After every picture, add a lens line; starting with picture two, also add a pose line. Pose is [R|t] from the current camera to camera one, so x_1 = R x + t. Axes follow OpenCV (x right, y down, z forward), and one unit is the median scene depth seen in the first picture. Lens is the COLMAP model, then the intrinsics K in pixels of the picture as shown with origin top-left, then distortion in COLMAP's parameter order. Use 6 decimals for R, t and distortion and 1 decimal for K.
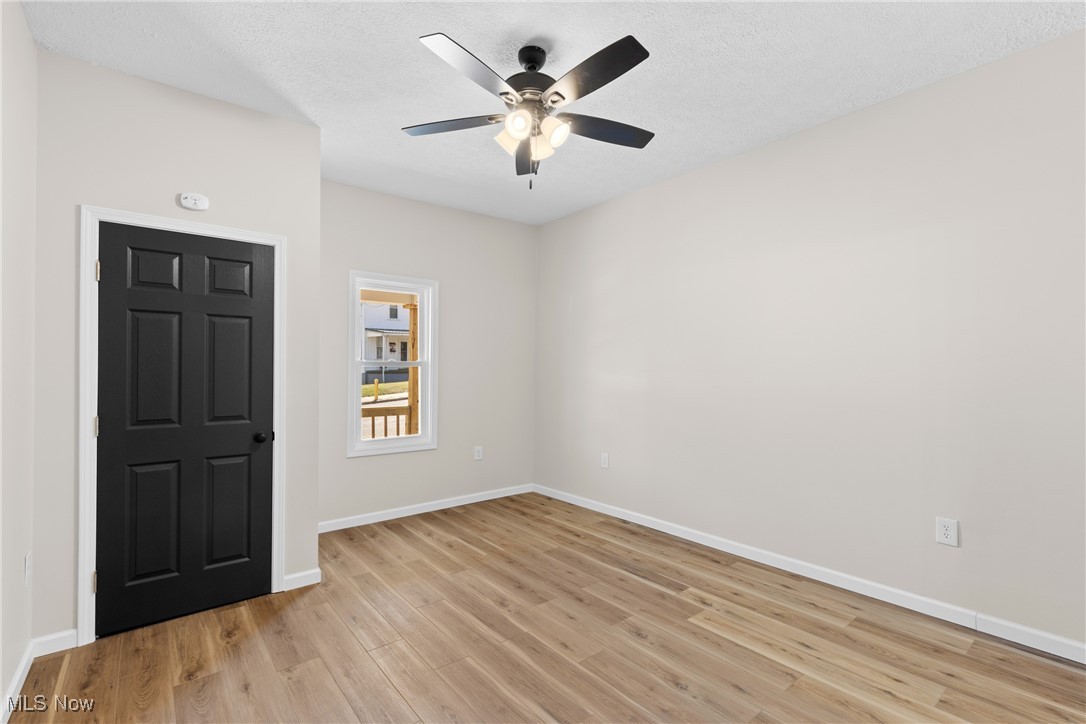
lens RADIAL K [[488.1, 0, 541.4], [0, 488.1, 367.9], [0, 0, 1]] dist [0.007950, -0.001006]
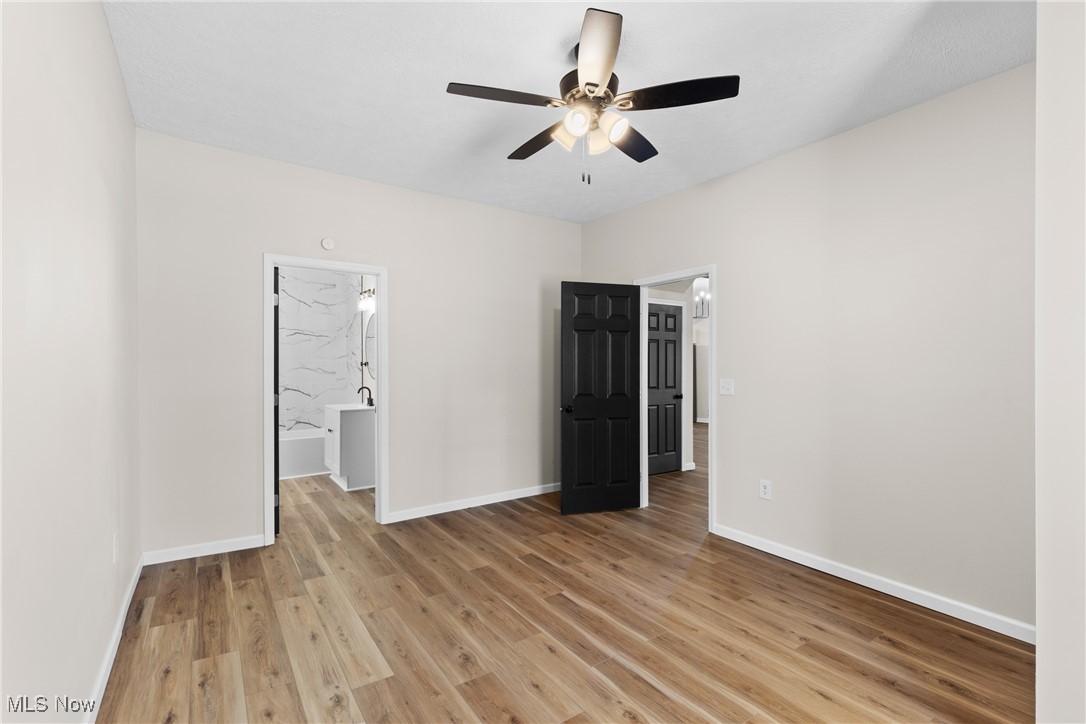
lens RADIAL K [[488.1, 0, 543.9], [0, 488.1, 367.6], [0, 0, 1]] dist [0.007950, -0.001006]
pose [[-0.997586, -0.005788, 0.069203, -0.001345], [-0.006670, 0.999899, -0.012519, 0.020445], [-0.069123, -0.012951, -0.997524, 2.027036]]
